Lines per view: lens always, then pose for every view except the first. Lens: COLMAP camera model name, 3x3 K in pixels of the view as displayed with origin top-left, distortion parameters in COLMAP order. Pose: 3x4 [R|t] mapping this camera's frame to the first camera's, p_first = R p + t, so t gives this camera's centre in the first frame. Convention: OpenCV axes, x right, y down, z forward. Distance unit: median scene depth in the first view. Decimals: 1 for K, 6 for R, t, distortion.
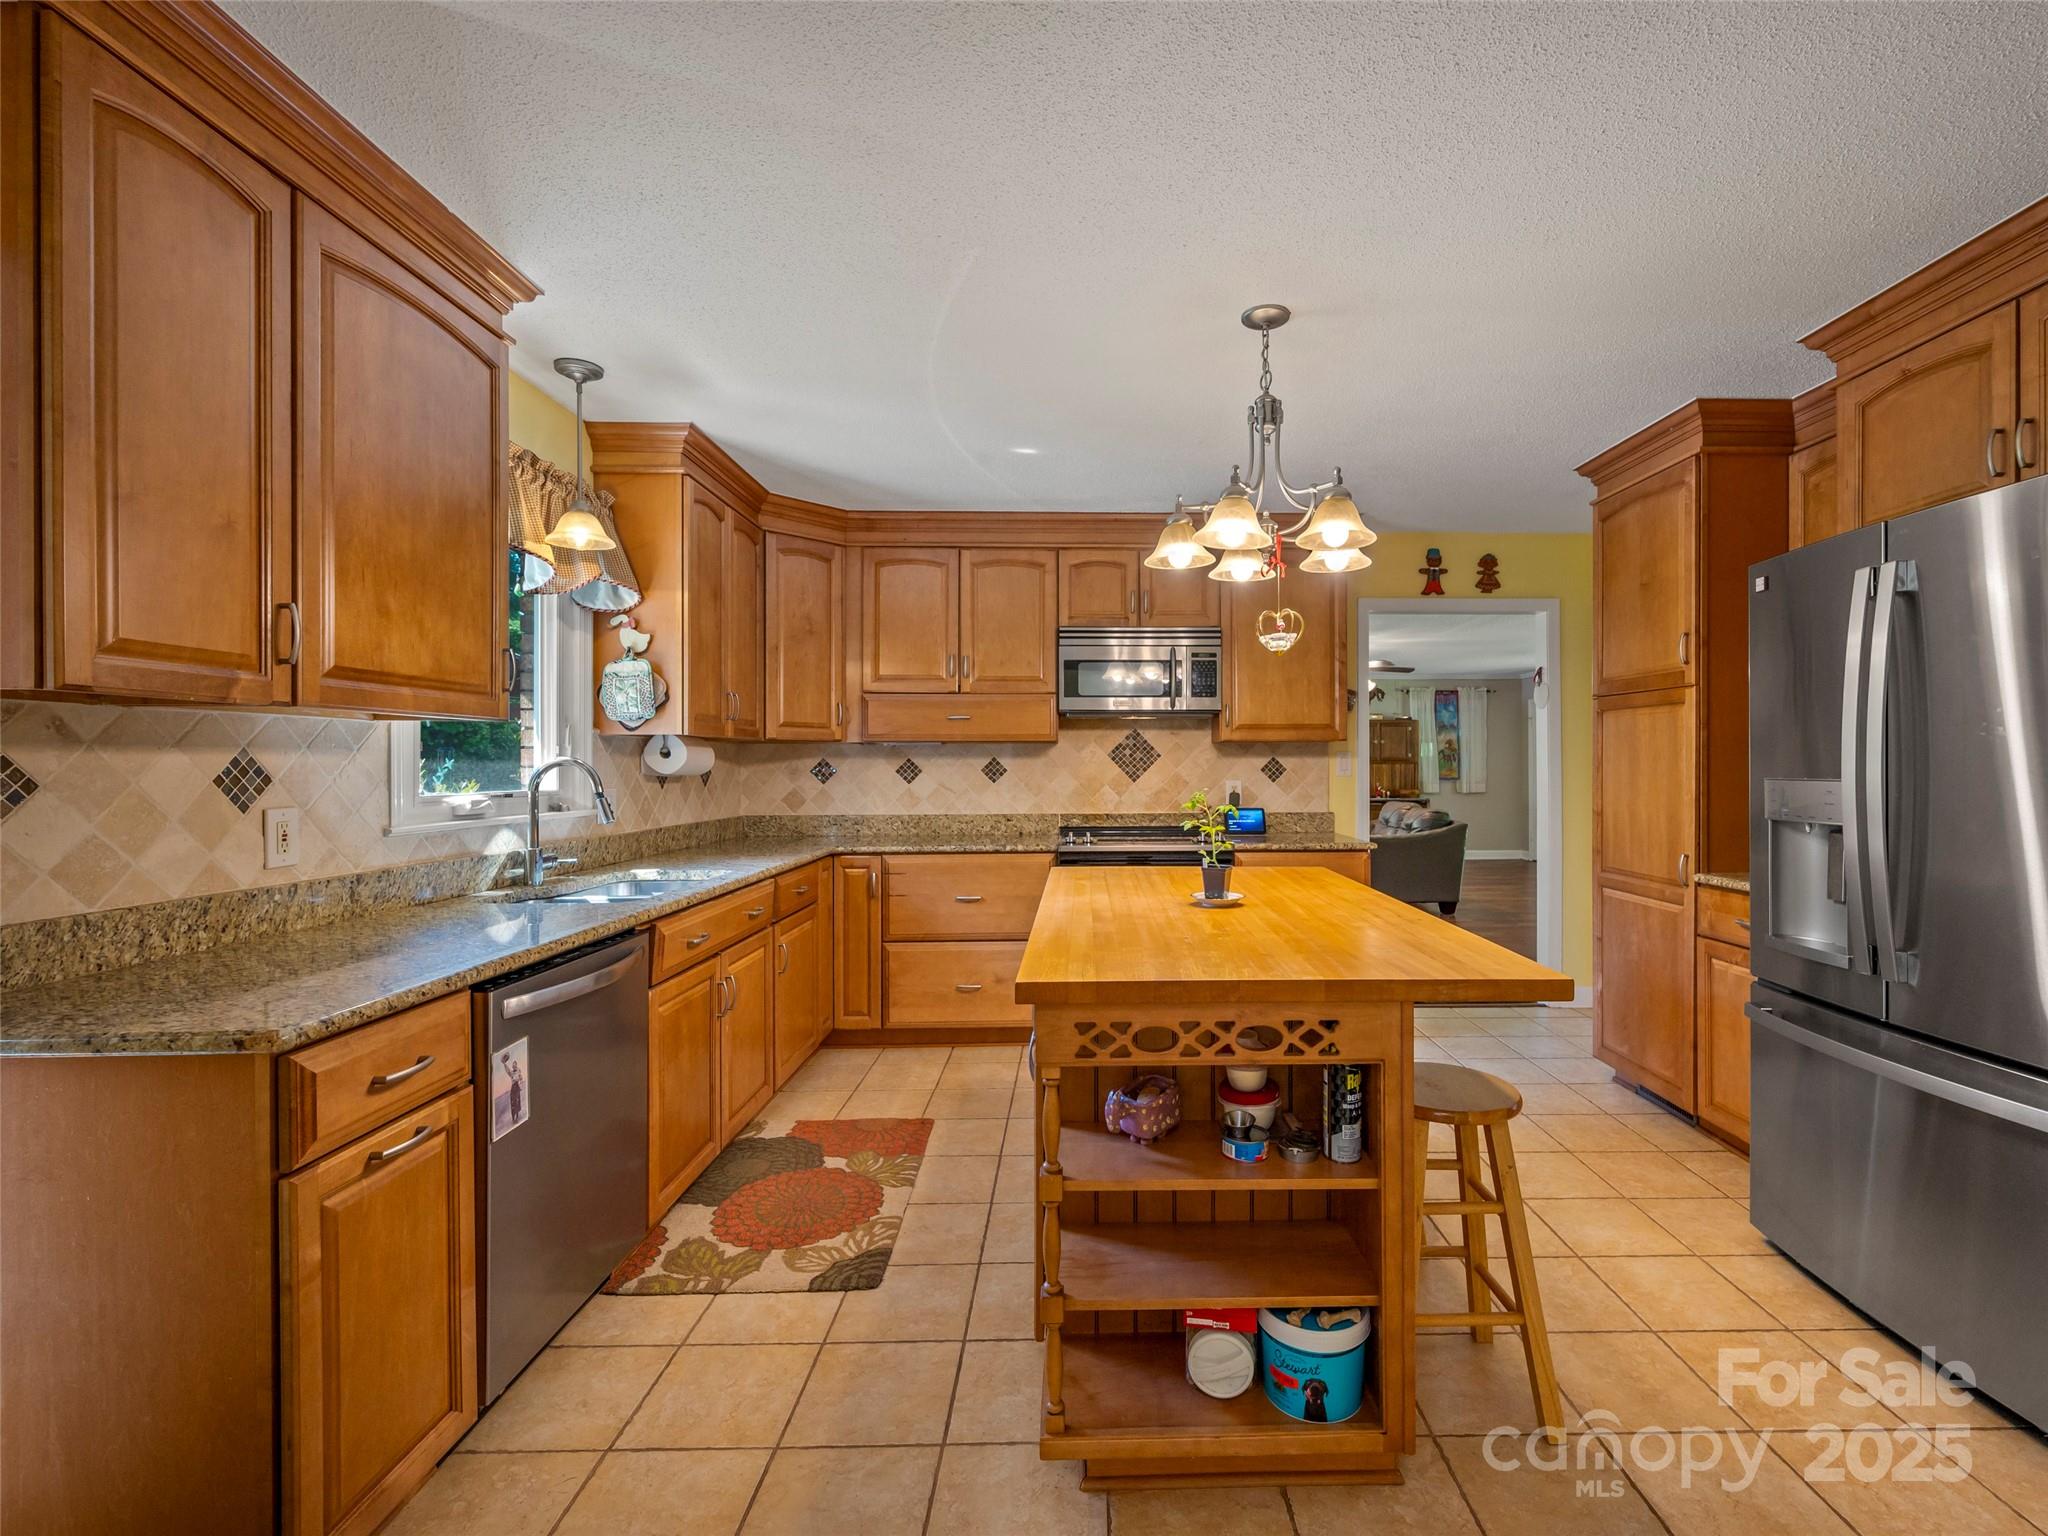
lens RADIAL K [[929.1, 0, 1106.8], [0, 929.1, 763.3], [0, 0, 1]] dist [-0.000517, -0.000688]
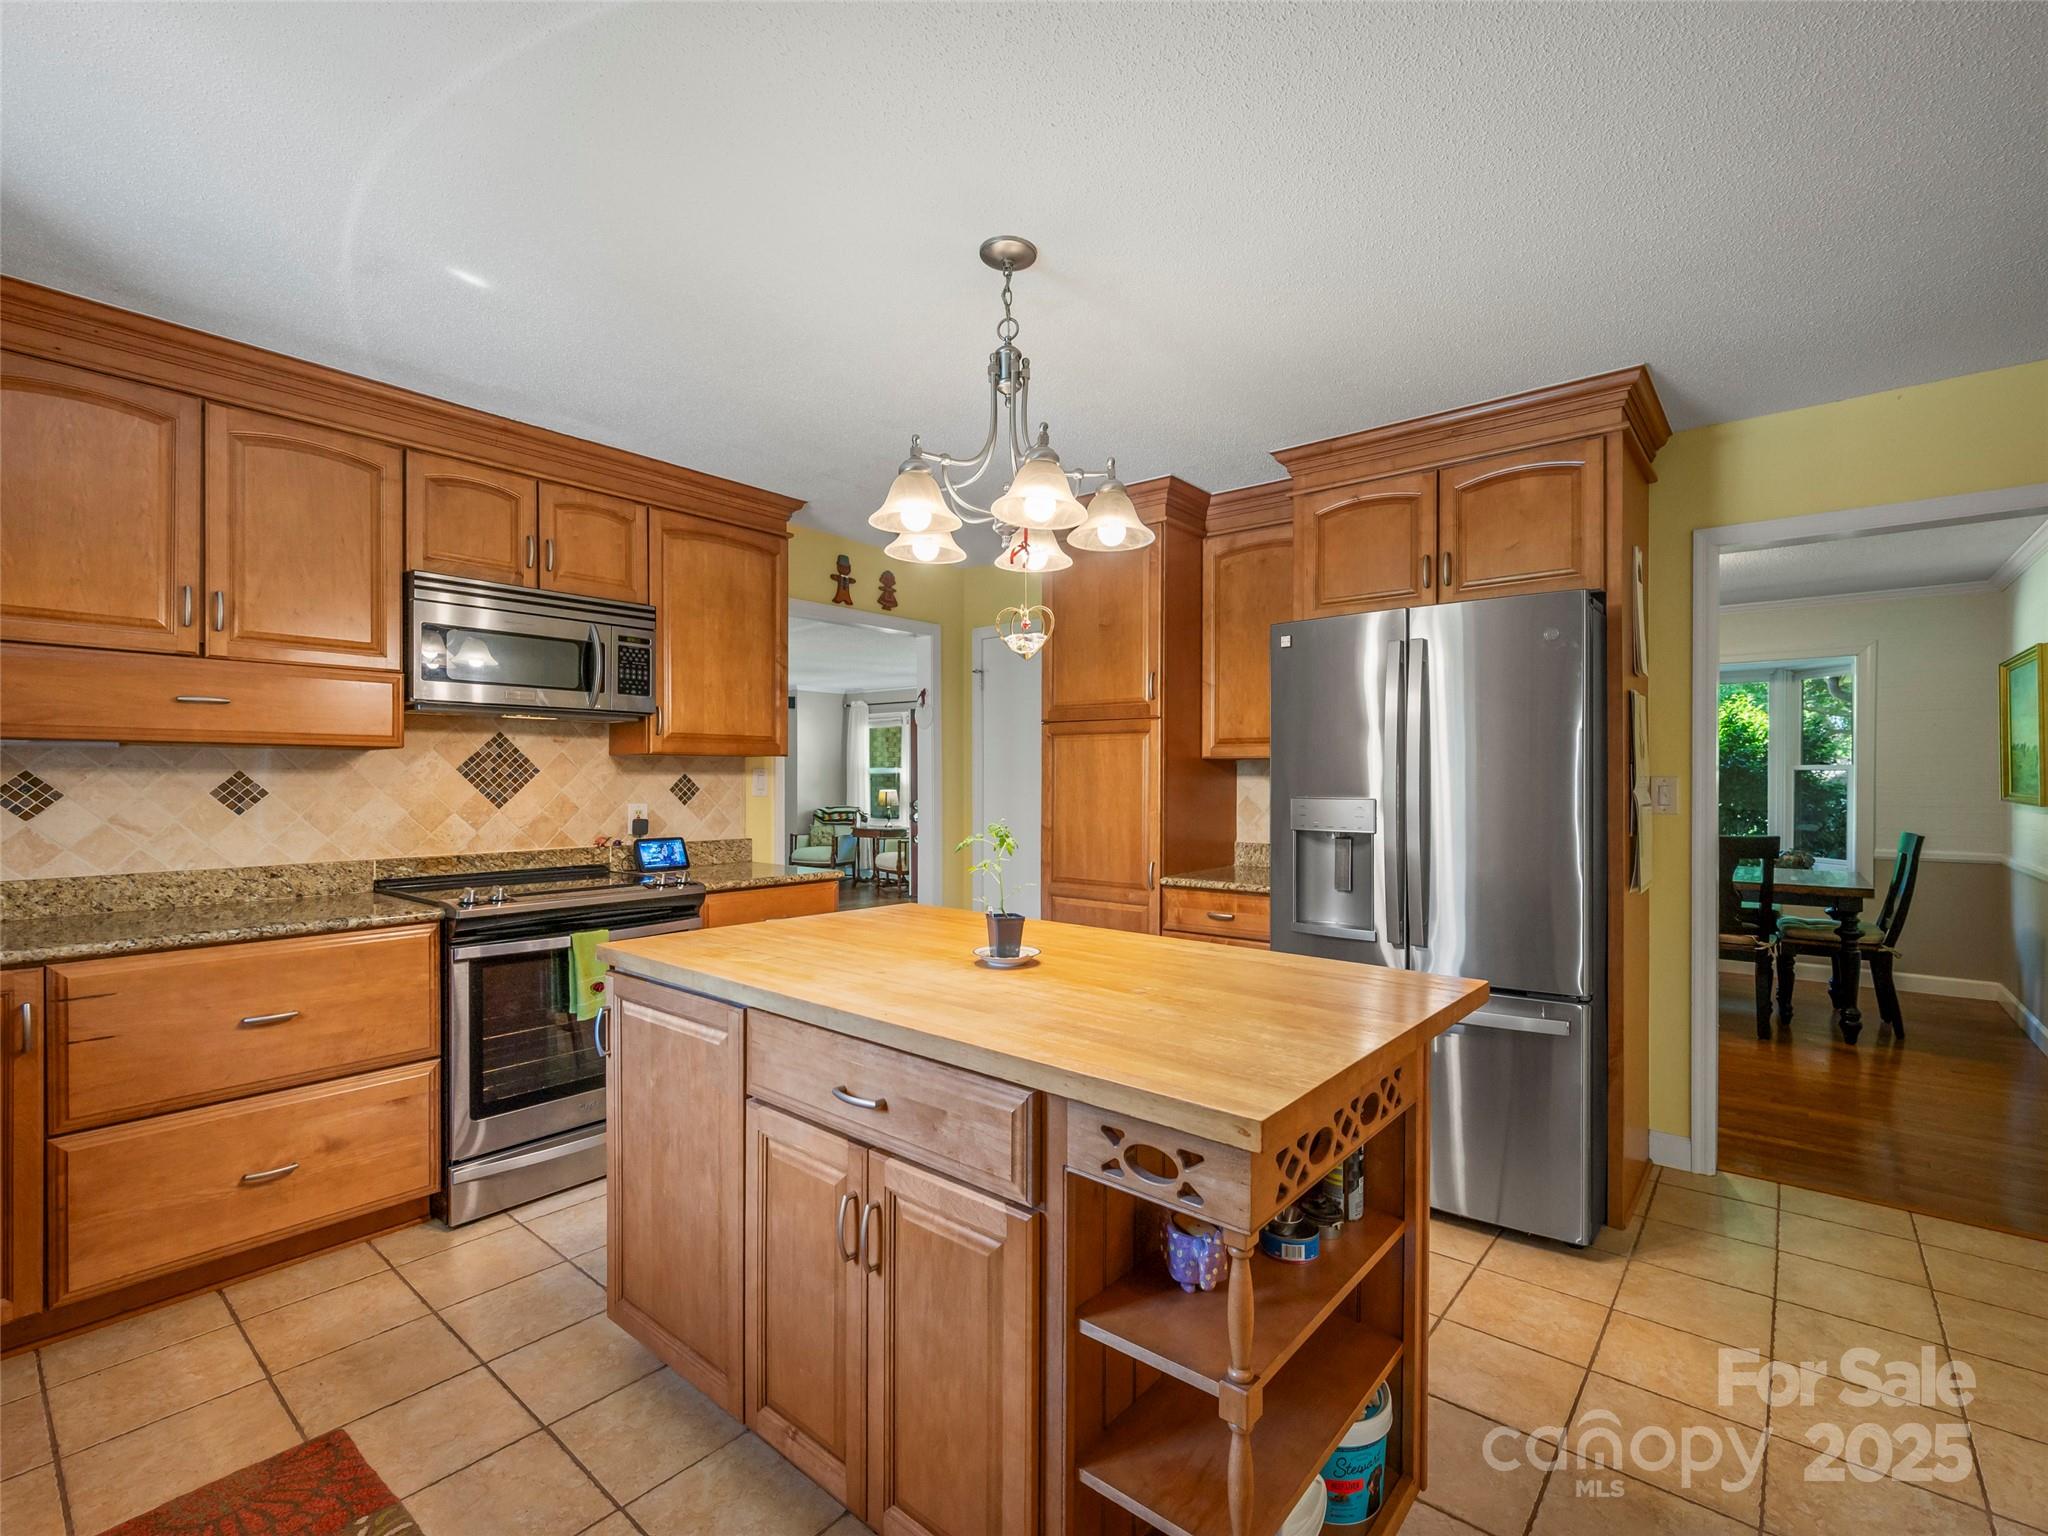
lens RADIAL K [[929.1, 0, 1027.7], [0, 929.1, 779.7], [0, 0, 1]] dist [-0.000517, -0.000688]
pose [[0.648916, 0.002815, 0.760855, -0.262957], [-0.004727, 0.999989, 0.000332, -0.003569], [-0.760846, -0.003812, 0.648922, 0.256614]]
